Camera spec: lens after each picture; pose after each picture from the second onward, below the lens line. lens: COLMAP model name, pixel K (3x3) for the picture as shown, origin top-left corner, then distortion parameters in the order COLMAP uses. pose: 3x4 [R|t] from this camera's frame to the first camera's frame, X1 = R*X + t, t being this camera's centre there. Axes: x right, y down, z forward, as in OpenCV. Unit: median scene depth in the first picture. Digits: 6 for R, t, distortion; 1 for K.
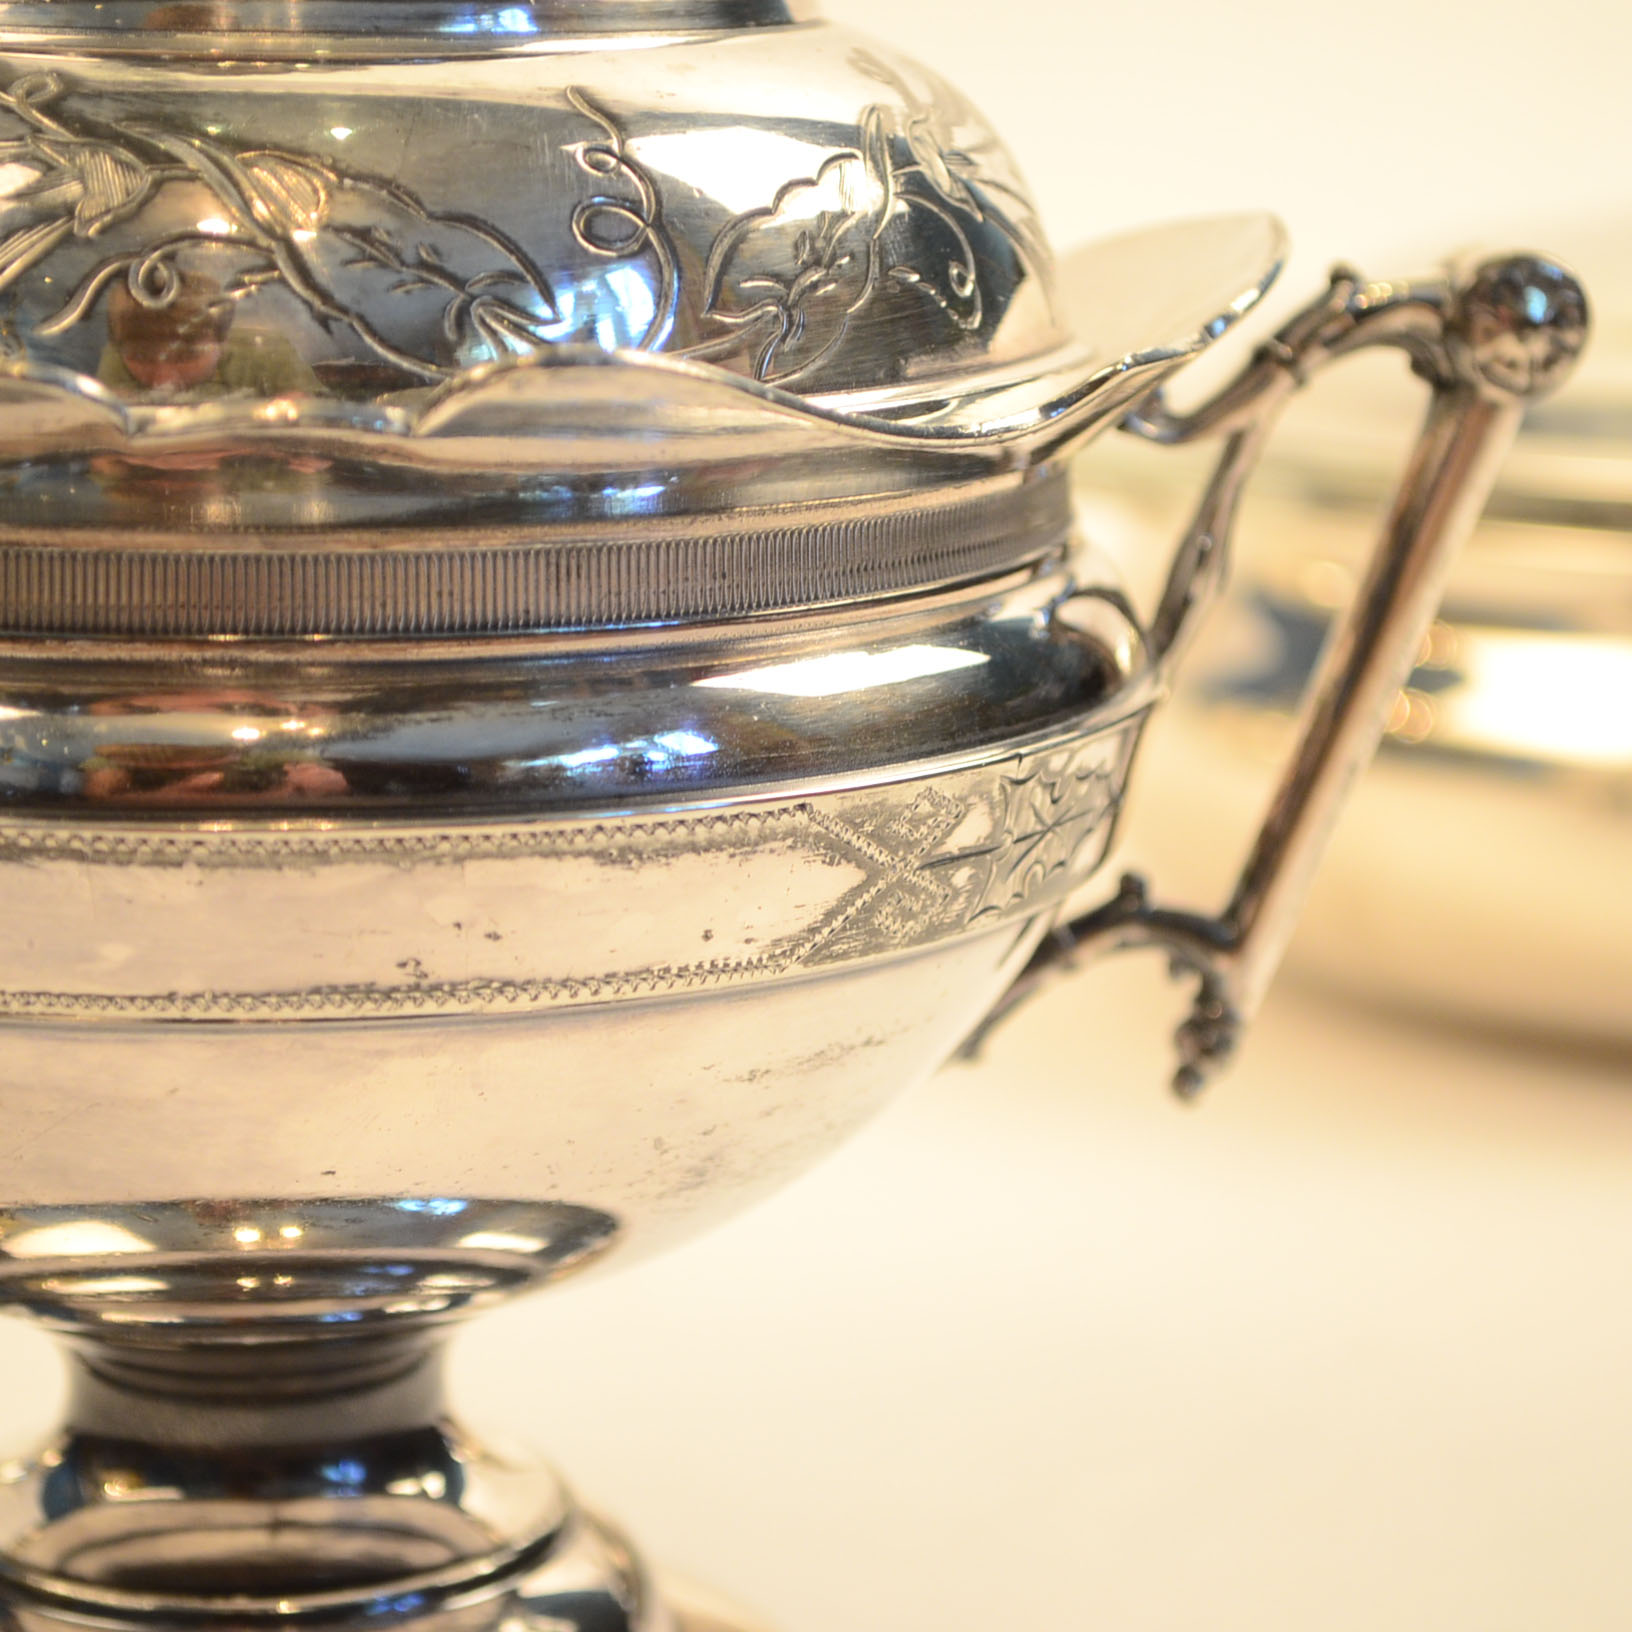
lens RADIAL K [[4868.2, 0, 815.9], [0, 4868.2, 815.3], [0, 0, 1]] dist [0.026042, -0.660110]
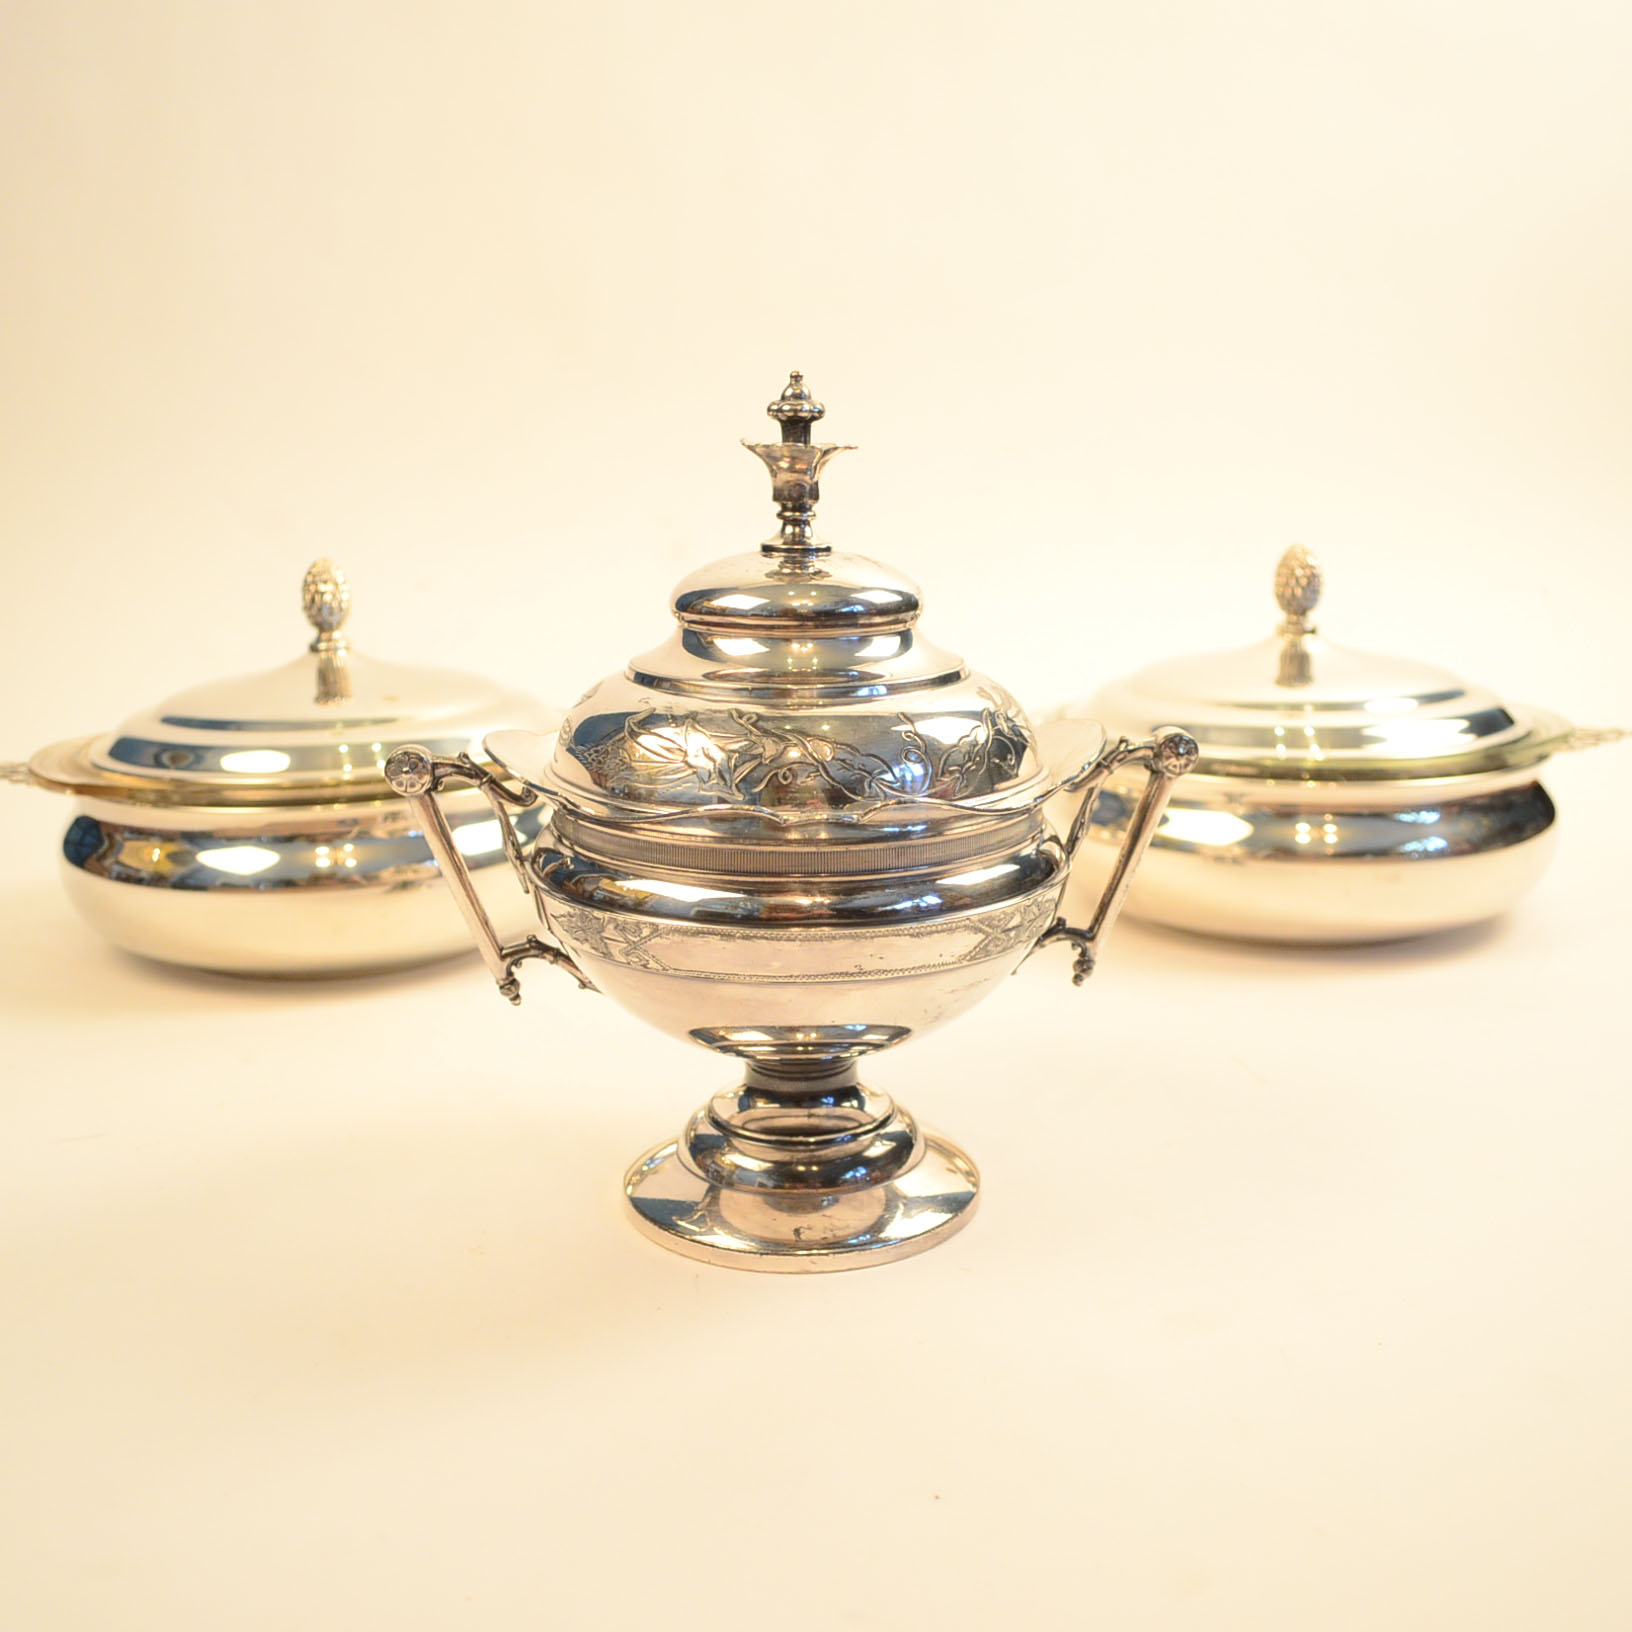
lens RADIAL K [[1936.3, 0, 816.6], [0, 1936.3, 813.9], [0, 0, 1]] dist [-0.018479, -0.005237]
pose [[0.998455, -0.008238, -0.054947, -0.032331], [0.009371, 0.999748, 0.020410, -0.100542], [0.054765, -0.020894, 0.998281, -0.373503]]
